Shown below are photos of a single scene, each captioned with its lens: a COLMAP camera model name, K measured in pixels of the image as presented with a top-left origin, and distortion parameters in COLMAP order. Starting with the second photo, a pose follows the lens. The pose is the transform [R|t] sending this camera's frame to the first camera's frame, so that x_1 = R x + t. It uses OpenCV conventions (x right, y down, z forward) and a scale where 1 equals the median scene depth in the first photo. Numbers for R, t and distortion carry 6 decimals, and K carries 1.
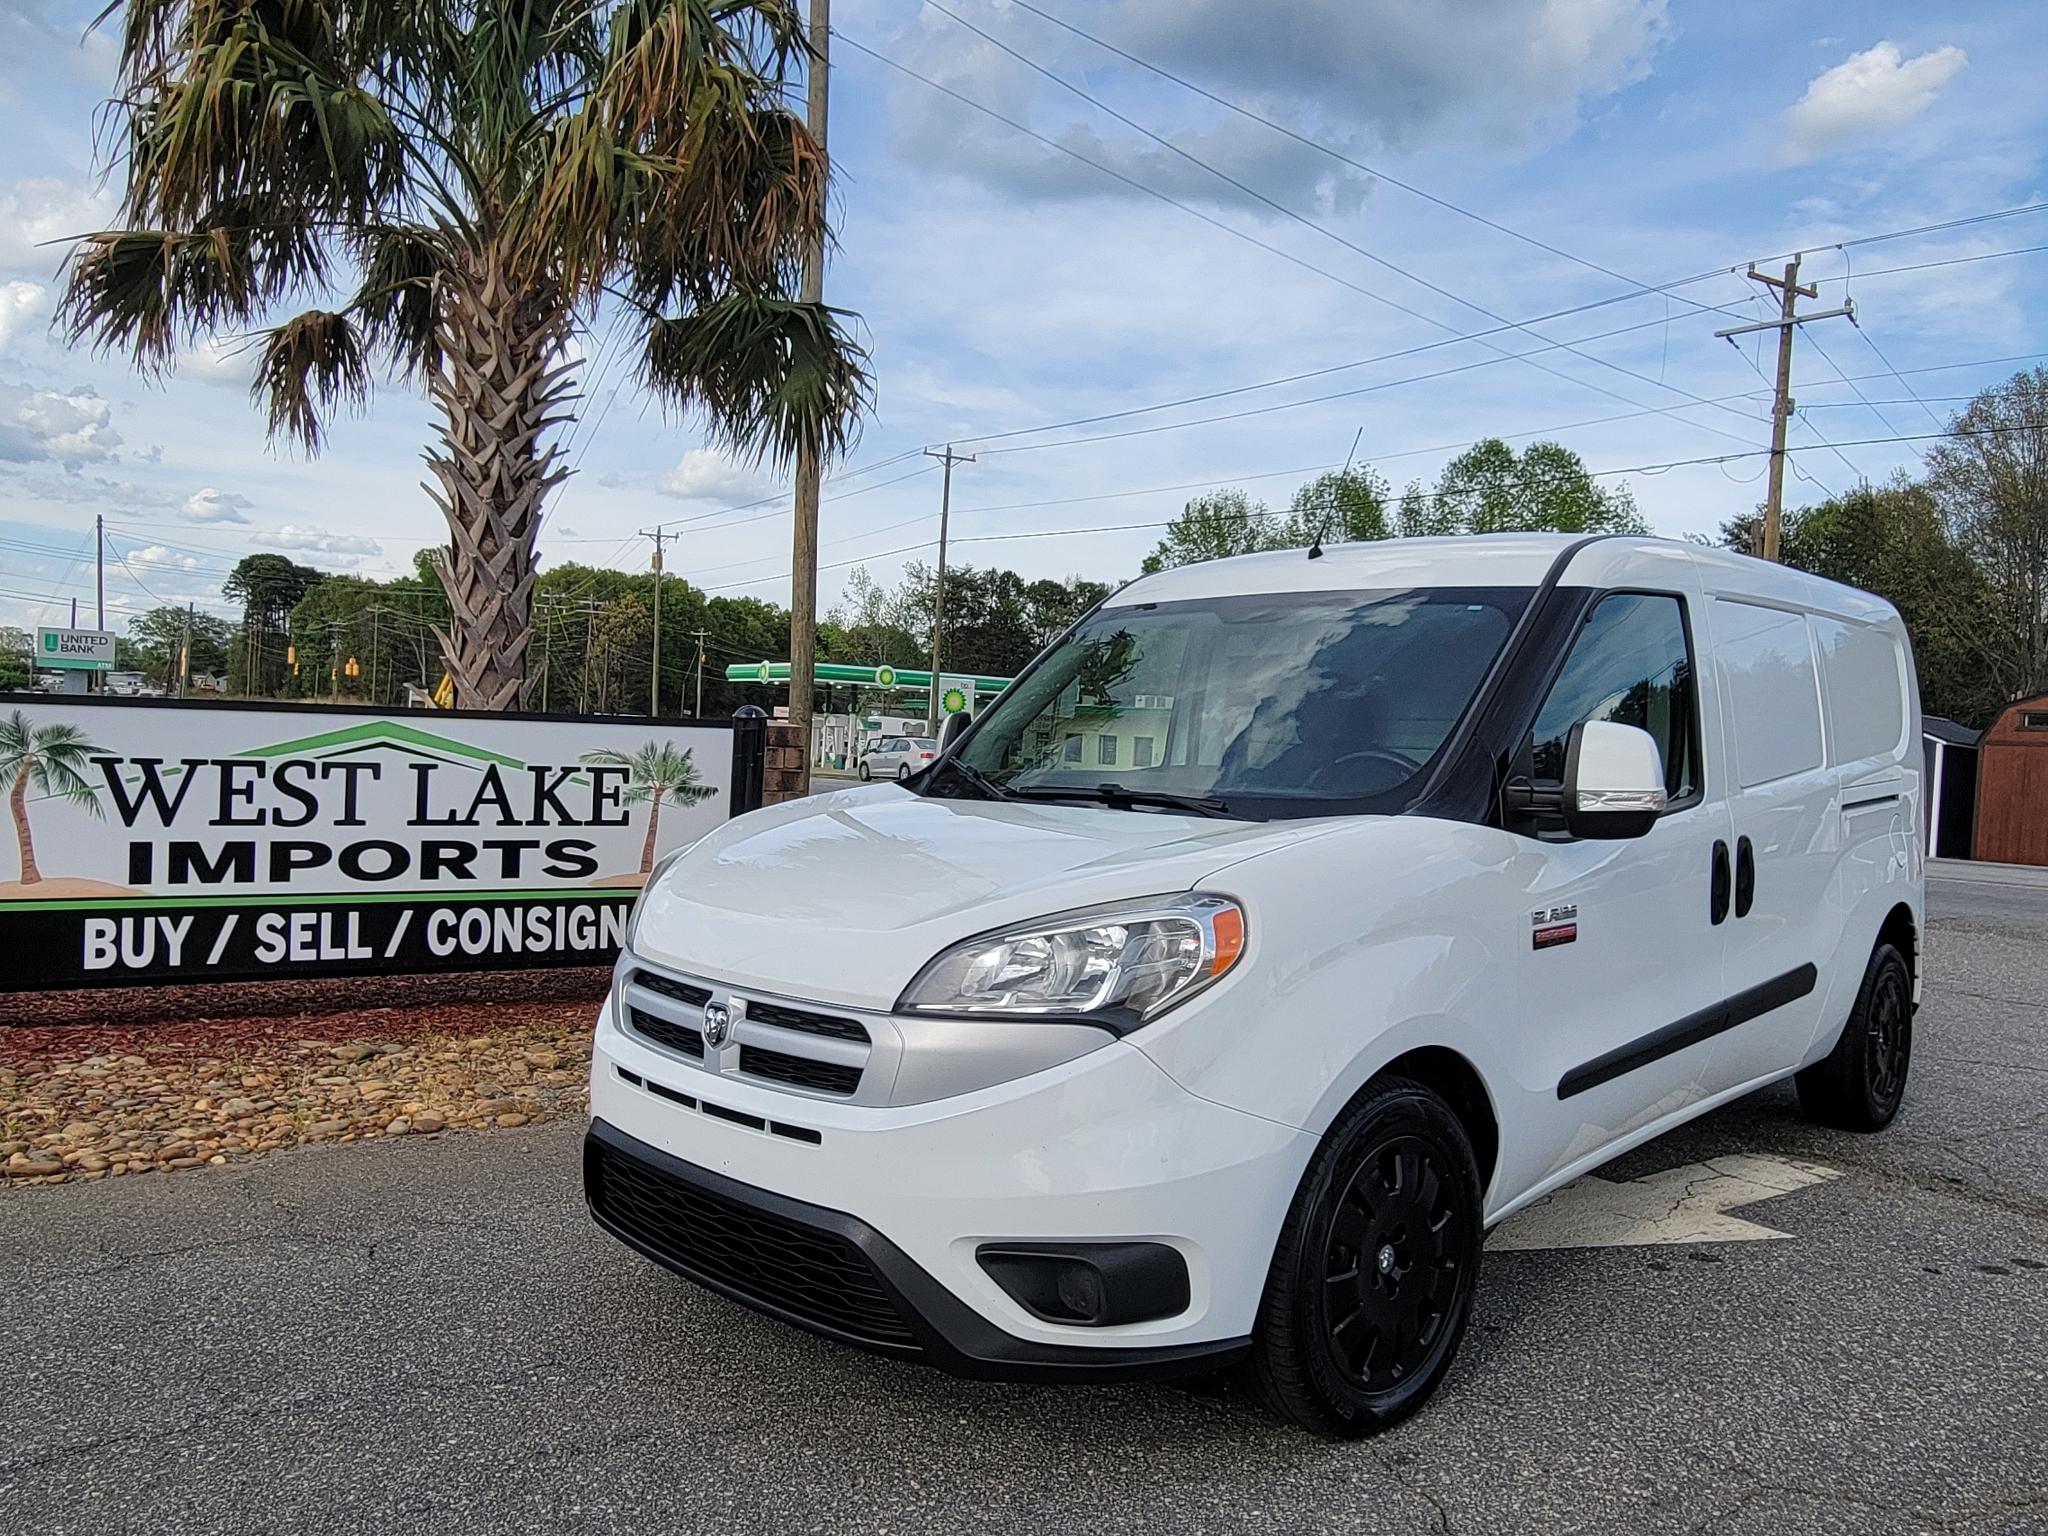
lens RADIAL K [[1469.7, 0, 1045.8], [0, 1469.7, 762.6], [0, 0, 1]] dist [0.000798, -0.001071]
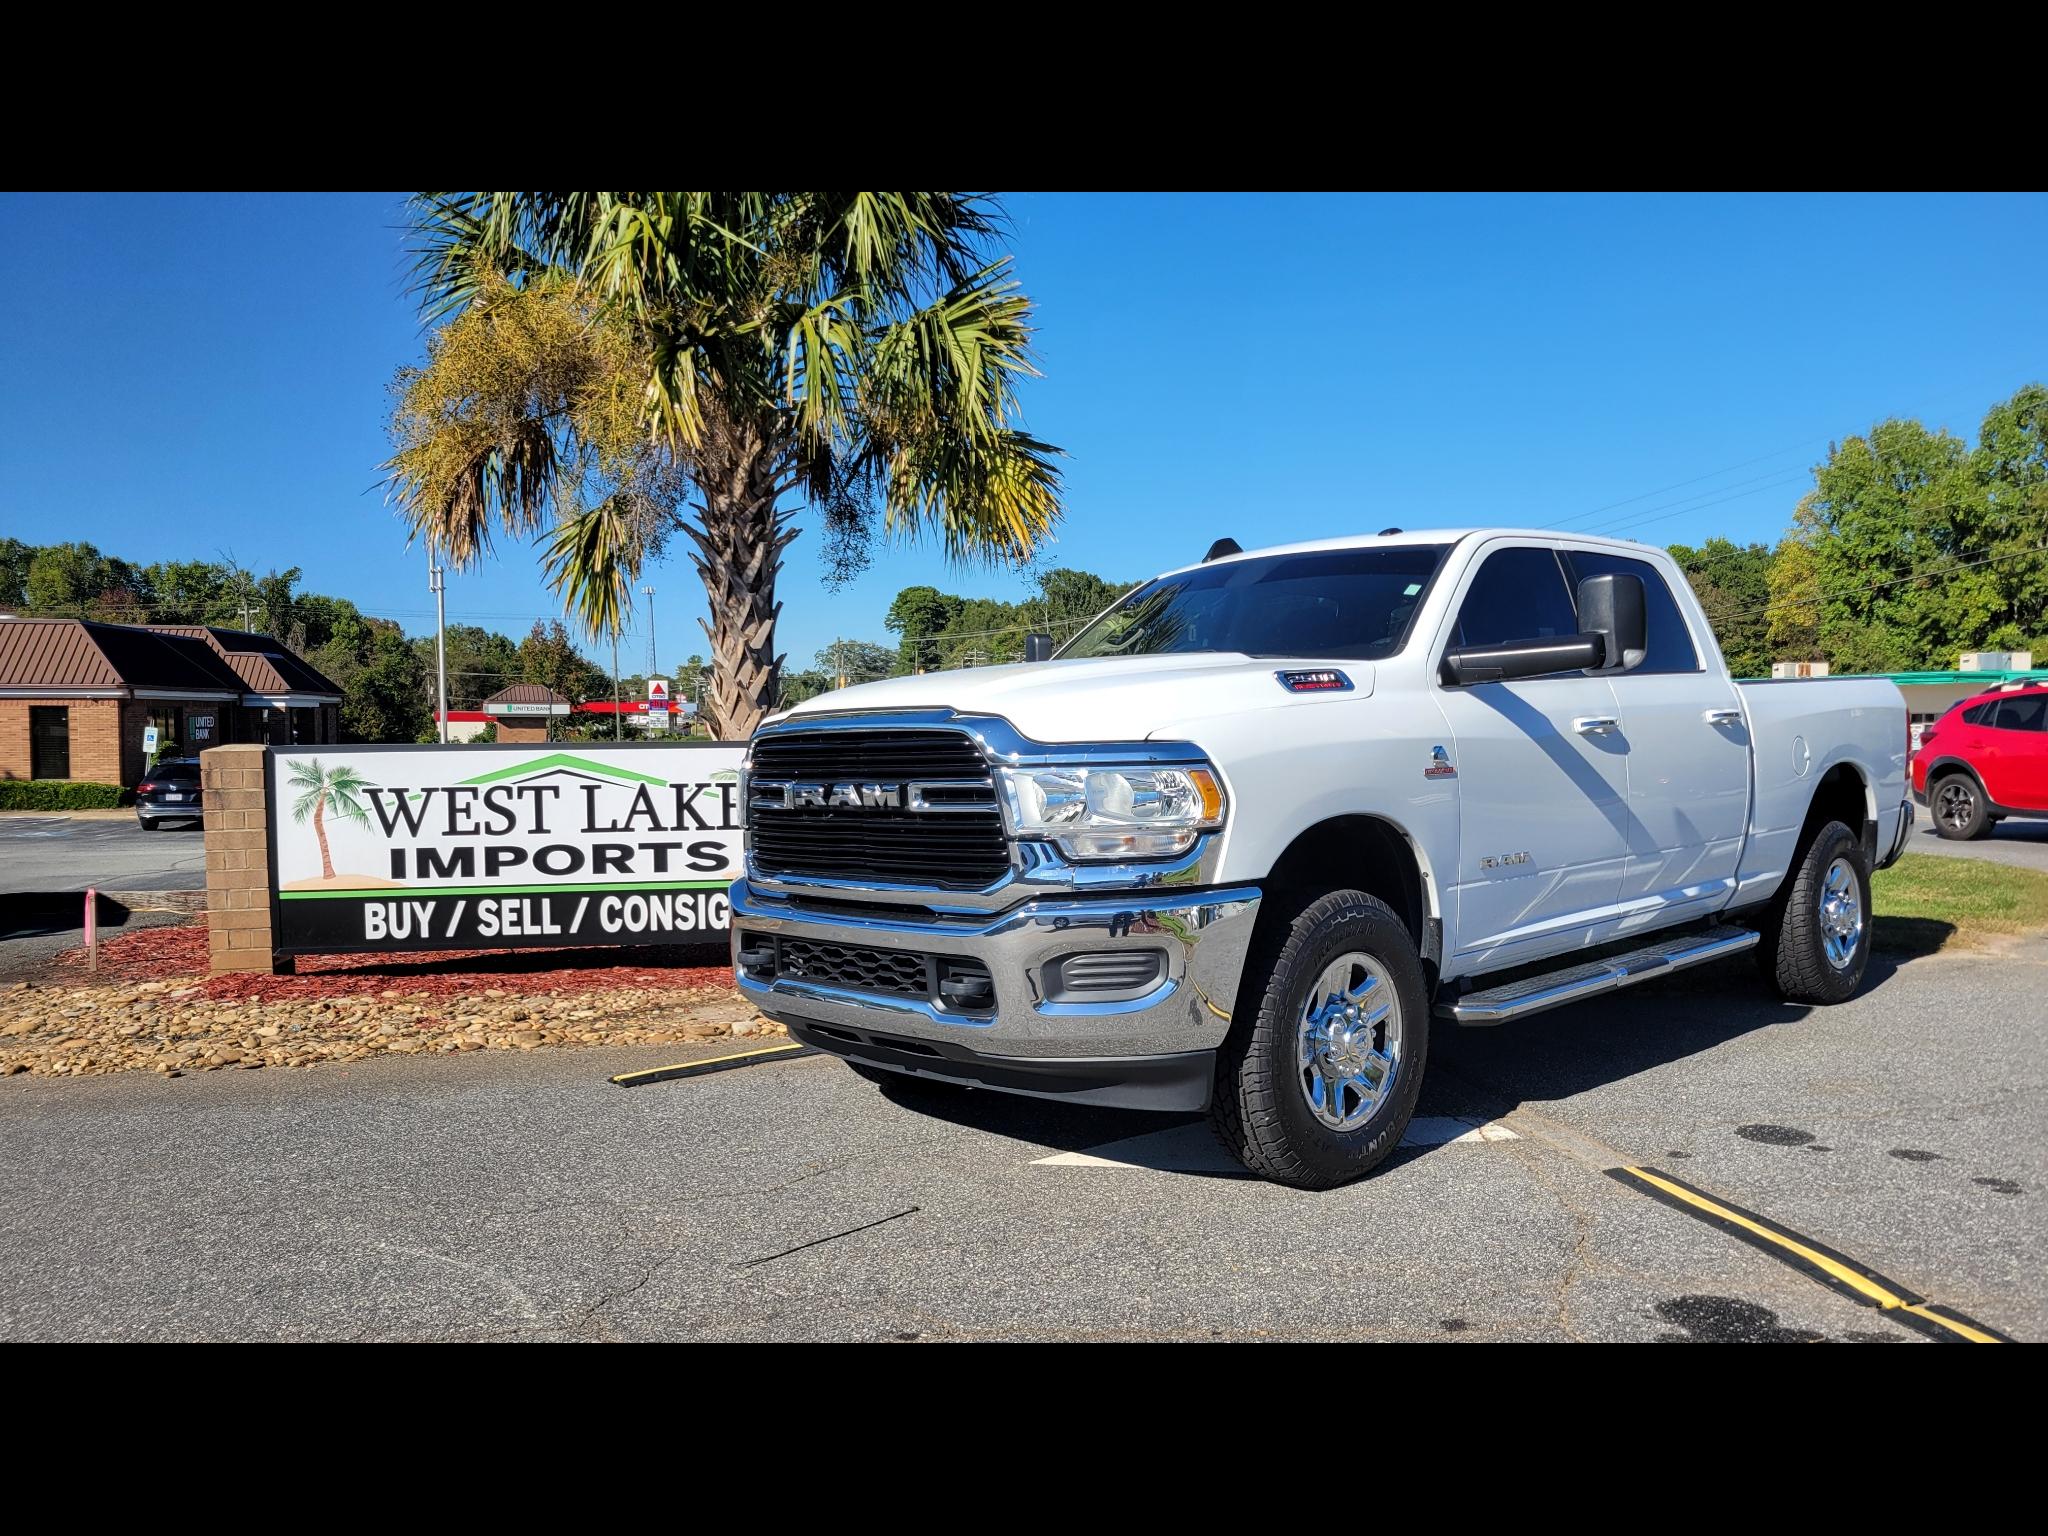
lens RADIAL K [[1538.6, 0, 1163.2], [0, 1538.6, 779.2], [0, 0, 1]] dist [-0.003426, -0.028863]
pose [[0.936678, -0.031757, -0.348749, 0.522415], [0.037229, 0.999266, 0.008997, 0.002221], [0.348207, -0.021411, 0.937173, -0.098593]]
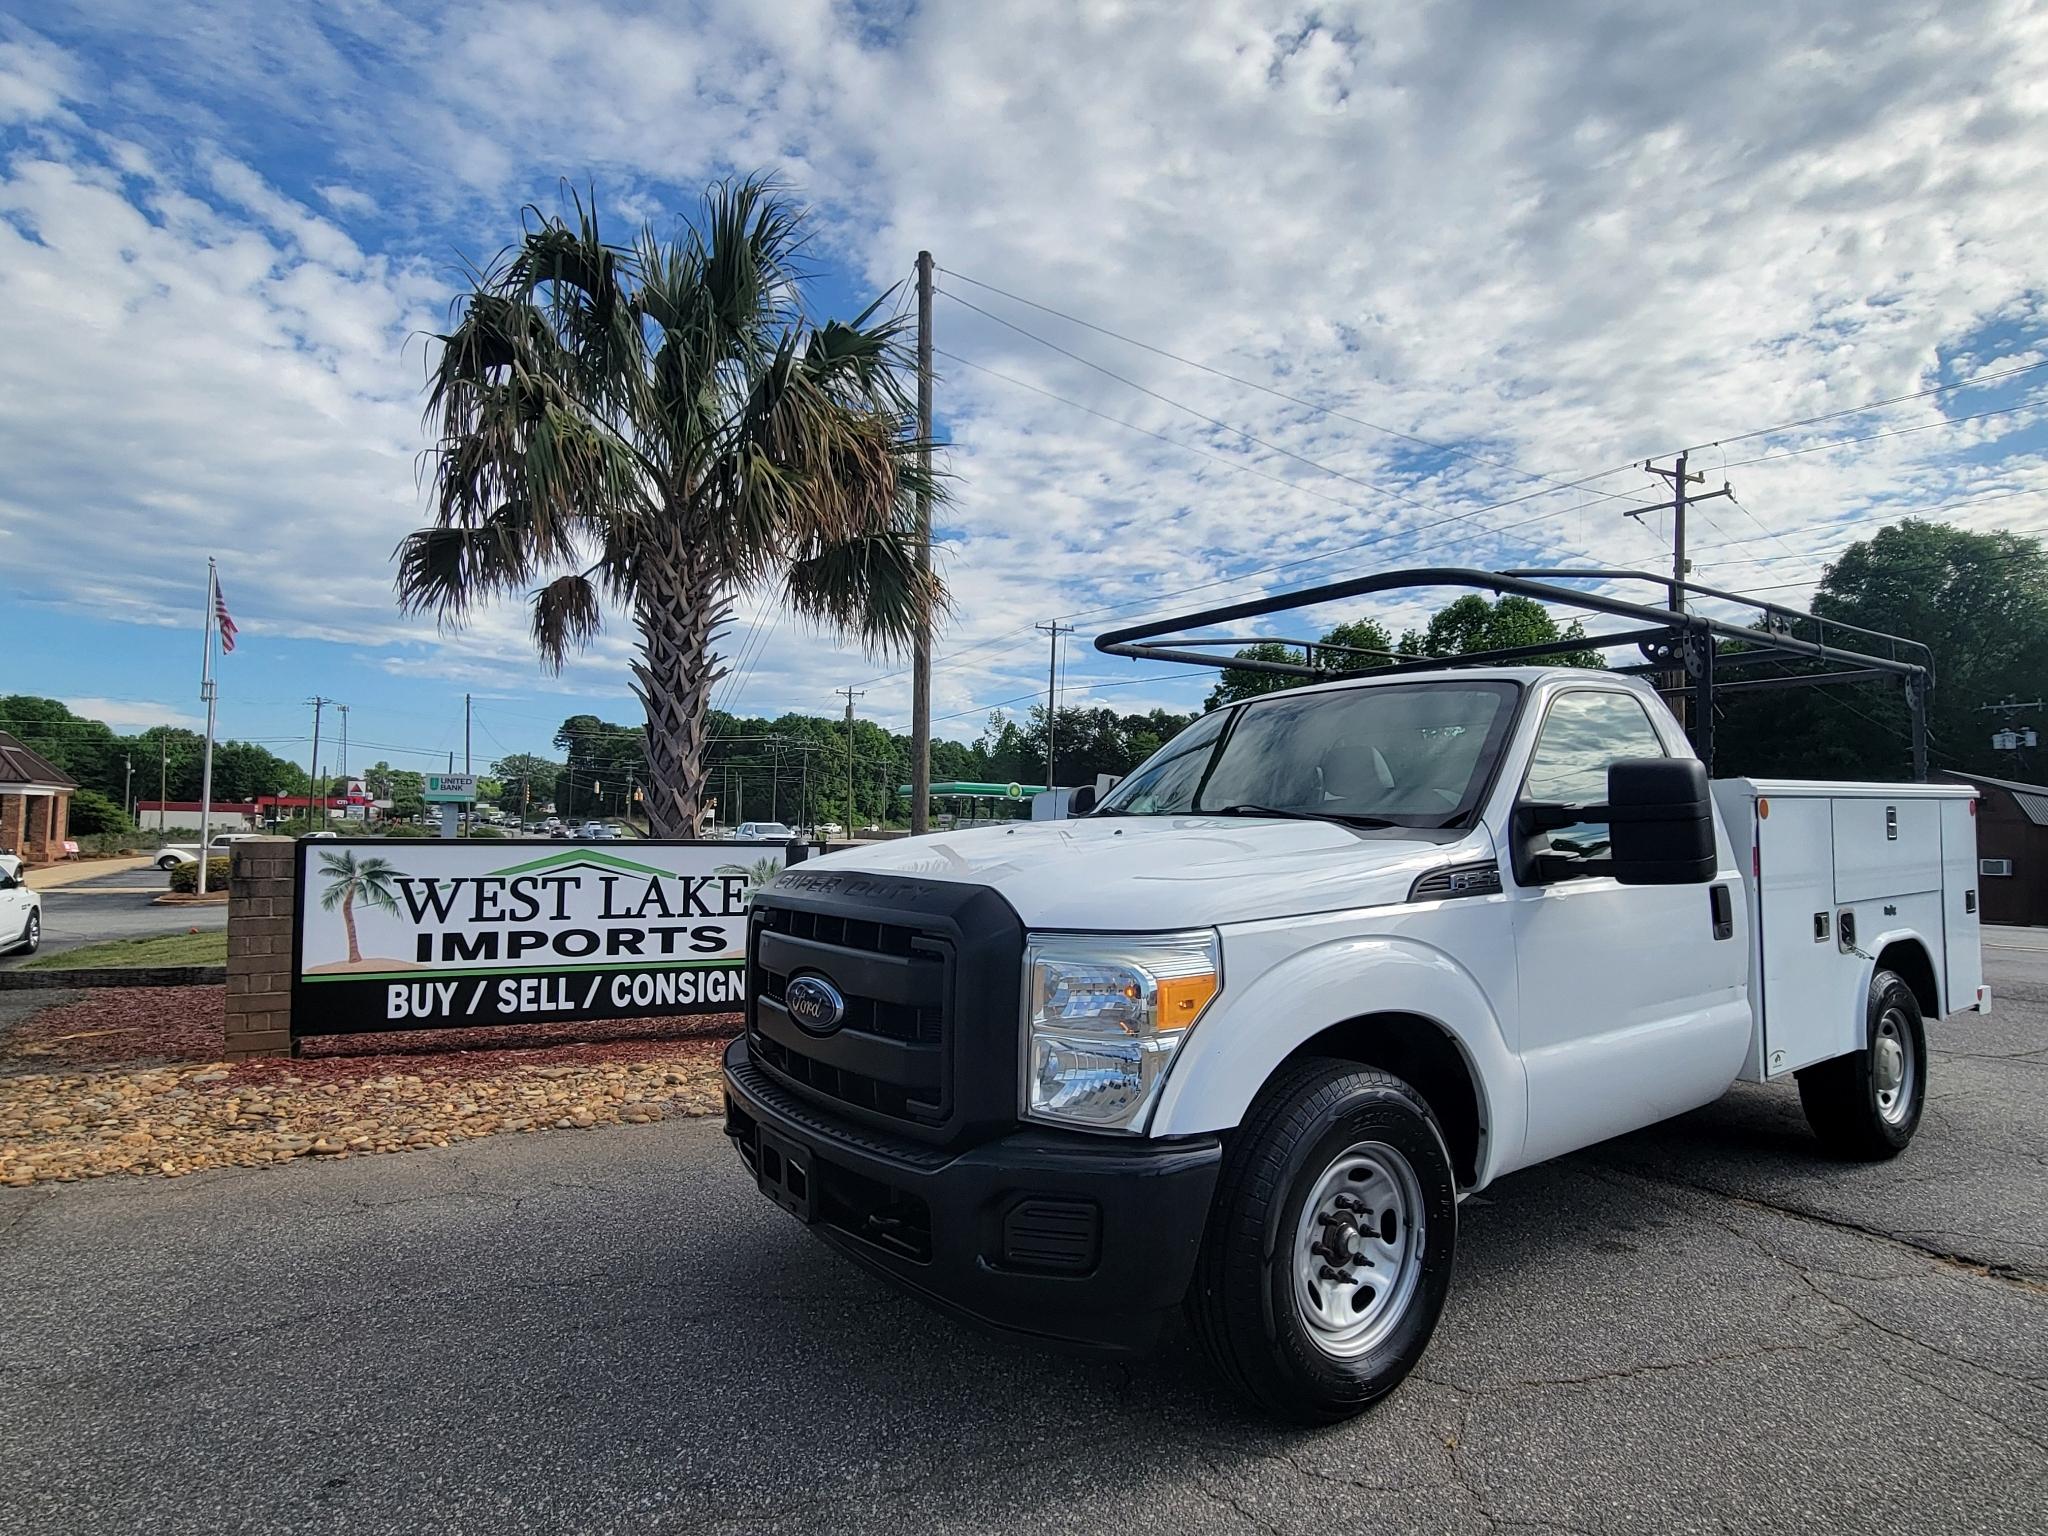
lens RADIAL K [[1102.7, 0, 1034.8], [0, 1102.7, 774.8], [0, 0, 1]] dist [-0.001052, -0.000663]
pose [[0.994528, -0.030271, -0.099991, 0.121164], [0.023317, 0.997274, -0.070001, -0.014123], [0.101838, 0.067287, 0.992523, -0.074022]]
